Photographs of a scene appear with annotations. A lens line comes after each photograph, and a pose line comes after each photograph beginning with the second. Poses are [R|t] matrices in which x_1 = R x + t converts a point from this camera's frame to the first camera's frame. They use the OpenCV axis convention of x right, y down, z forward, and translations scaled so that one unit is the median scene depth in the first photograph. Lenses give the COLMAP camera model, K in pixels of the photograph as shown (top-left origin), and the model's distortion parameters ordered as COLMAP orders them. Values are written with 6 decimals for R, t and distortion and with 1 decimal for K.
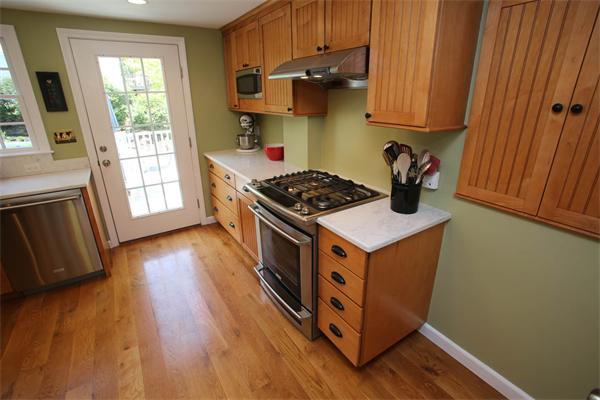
lens RADIAL K [[287.1, 0, 300.0], [0, 287.1, 200.0], [0, 0, 1]] dist [-0.074975, 0.028647]
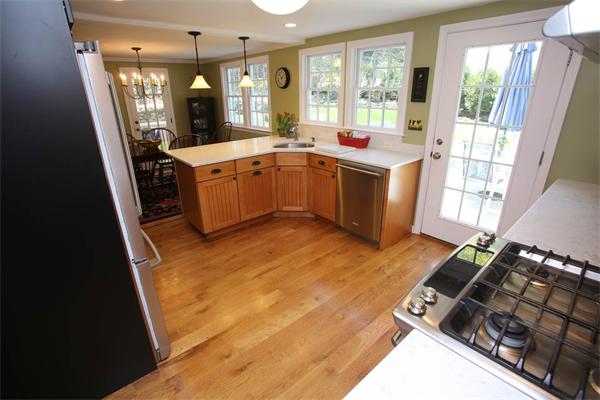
lens RADIAL K [[287.1, 0, 300.0], [0, 287.1, 200.0], [0, 0, 1]] dist [-0.074975, 0.028647]
pose [[0.148328, 0.360695, -0.920814, 0.245581], [-0.331459, 0.895389, 0.297343, -0.138407], [0.931737, 0.261108, 0.252367, 0.344747]]
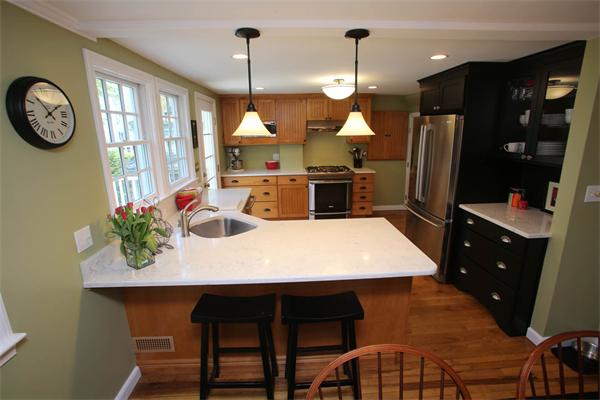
lens RADIAL K [[287.1, 0, 300.0], [0, 287.1, 200.0], [0, 0, 1]] dist [-0.074975, 0.028647]
pose [[0.502379, -0.211853, 0.838292, -1.751252], [0.312235, 0.948548, 0.052598, 0.004159], [-0.806303, 0.235320, 0.542678, -0.097008]]
